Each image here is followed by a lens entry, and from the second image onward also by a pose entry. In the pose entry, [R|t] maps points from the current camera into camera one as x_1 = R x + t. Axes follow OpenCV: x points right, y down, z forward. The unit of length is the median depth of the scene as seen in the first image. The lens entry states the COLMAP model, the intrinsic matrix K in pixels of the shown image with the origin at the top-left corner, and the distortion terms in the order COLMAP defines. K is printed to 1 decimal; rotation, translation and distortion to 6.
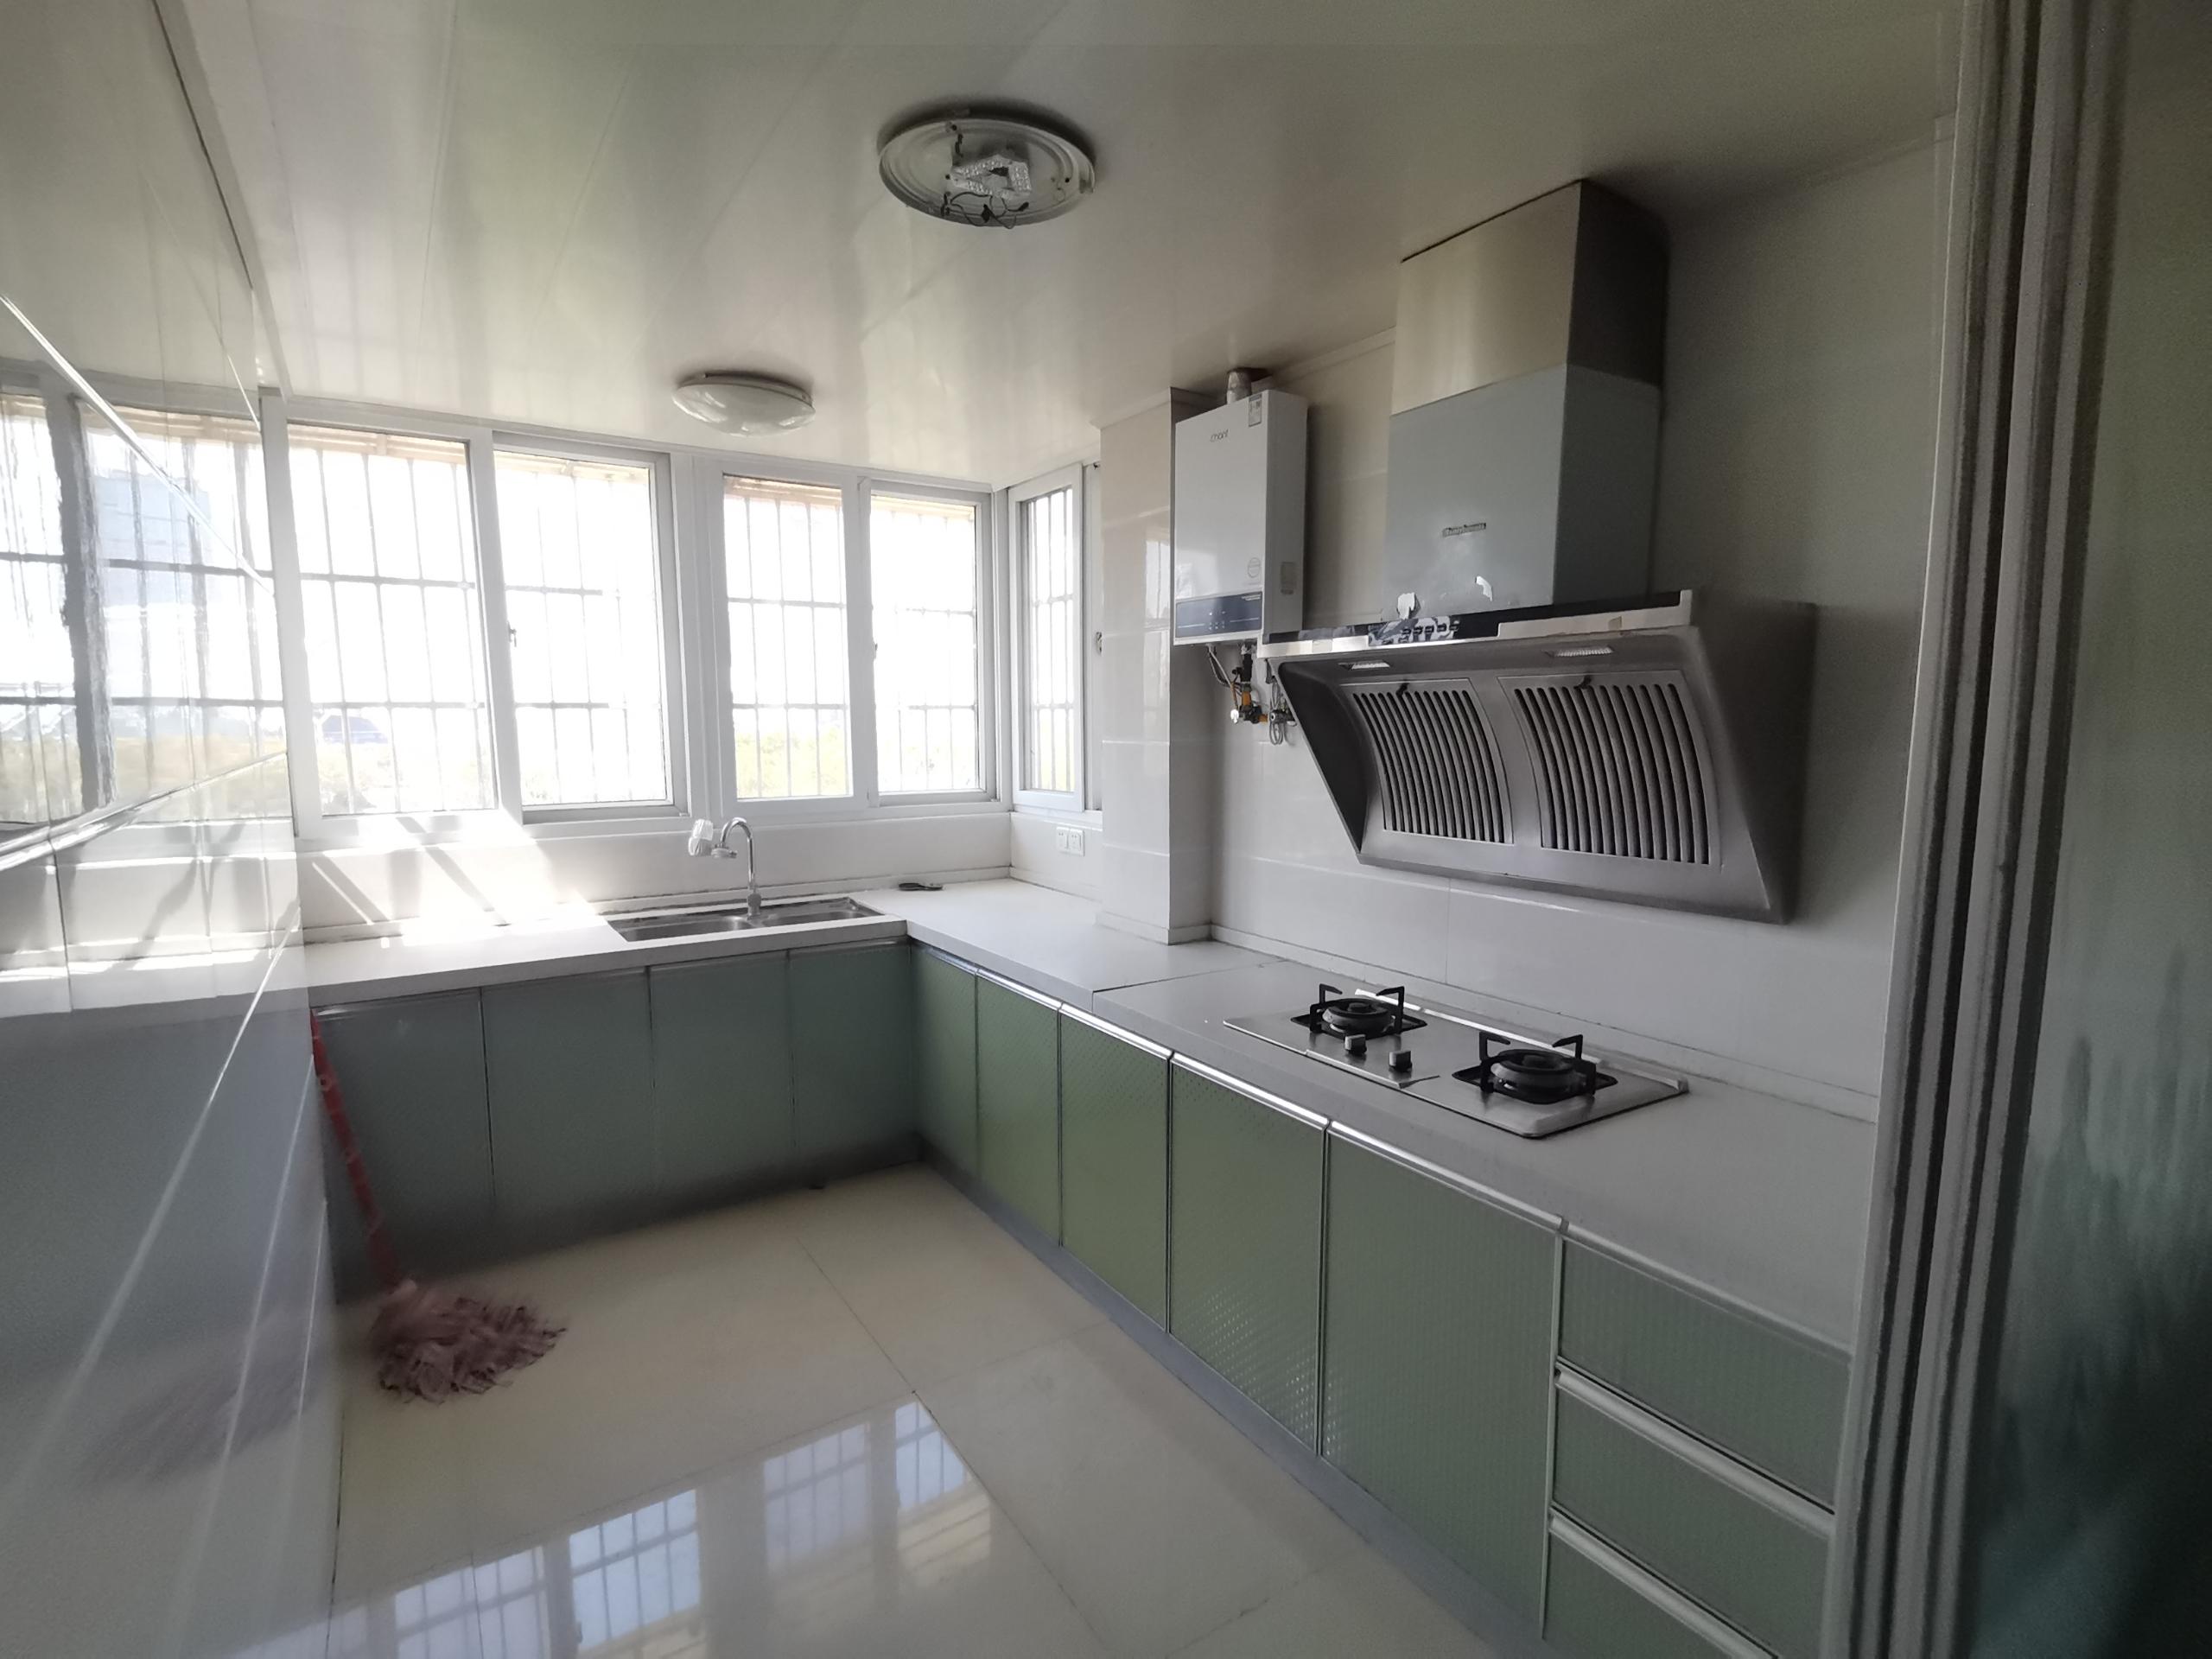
lens RADIAL K [[1076.6, 0, 1106.0], [0, 1076.6, 829.5], [0, 0, 1]] dist [0.026002, -0.012493]
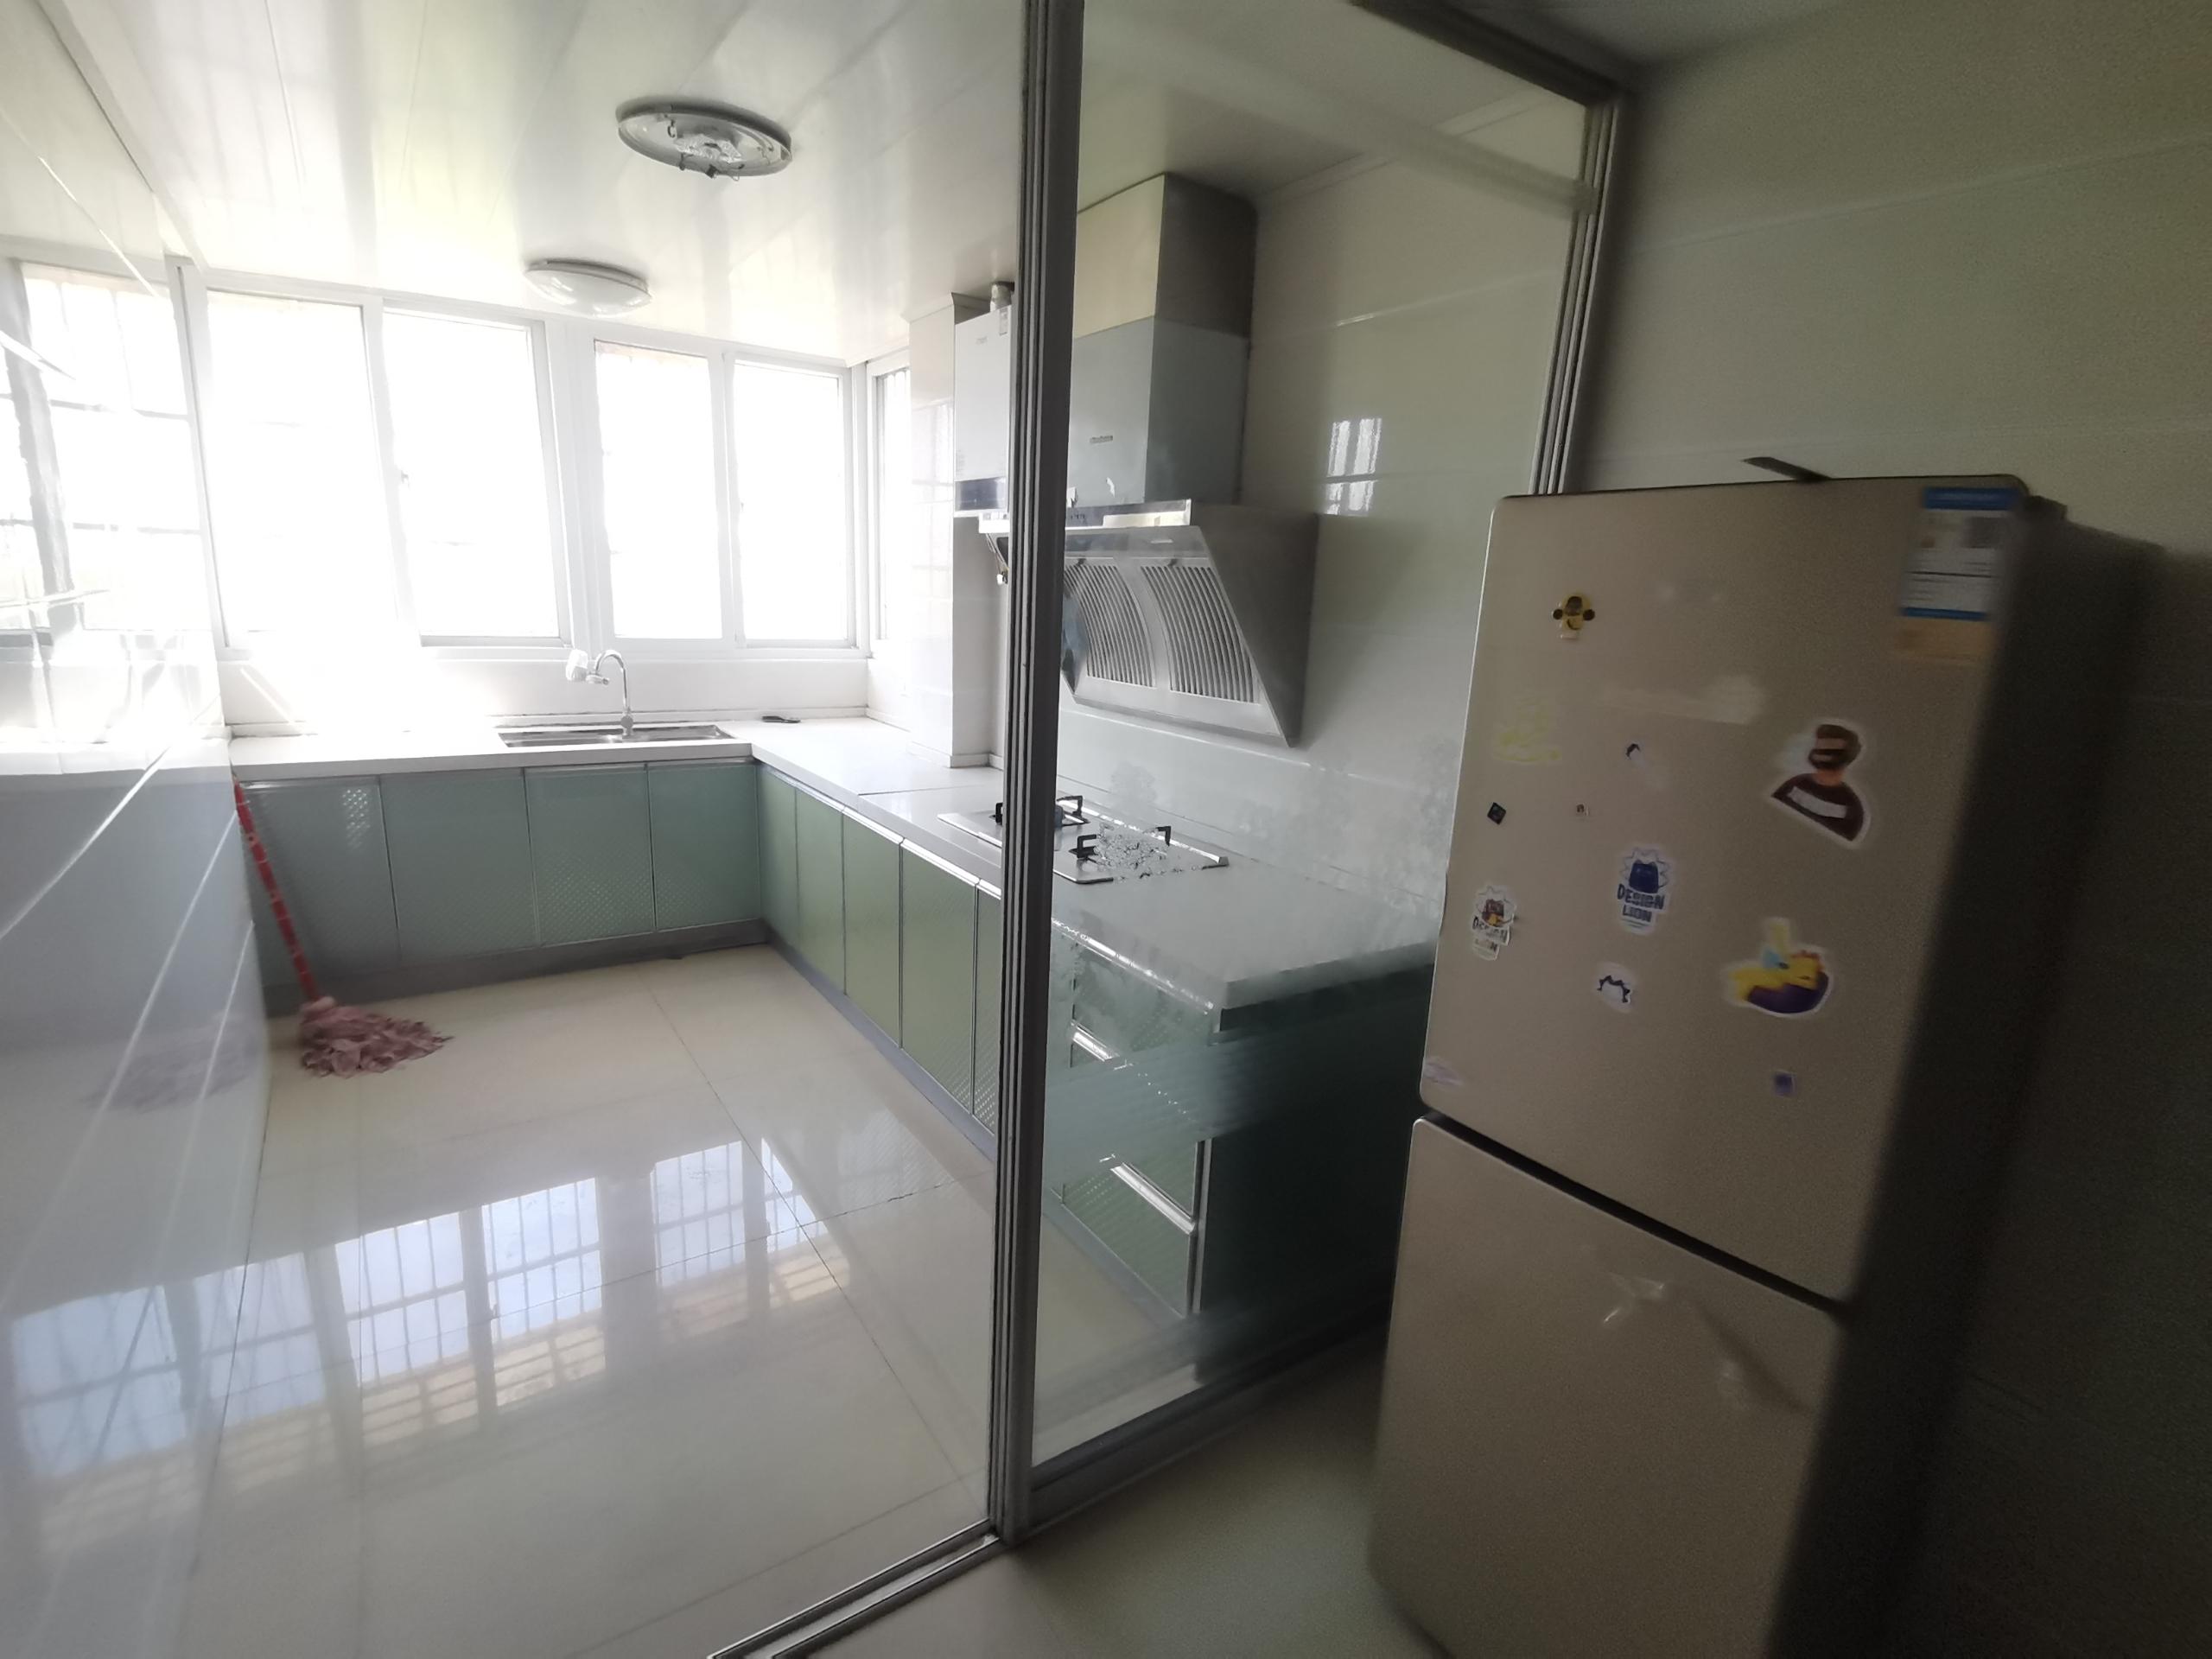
lens RADIAL K [[1076.6, 0, 1106.0], [0, 1076.6, 829.5], [0, 0, 1]] dist [0.026002, -0.012493]
pose [[0.998973, 0.041001, 0.019260, 0.212599], [-0.043015, 0.991900, 0.119512, 0.022024], [-0.014204, -0.120218, 0.992646, -0.228660]]
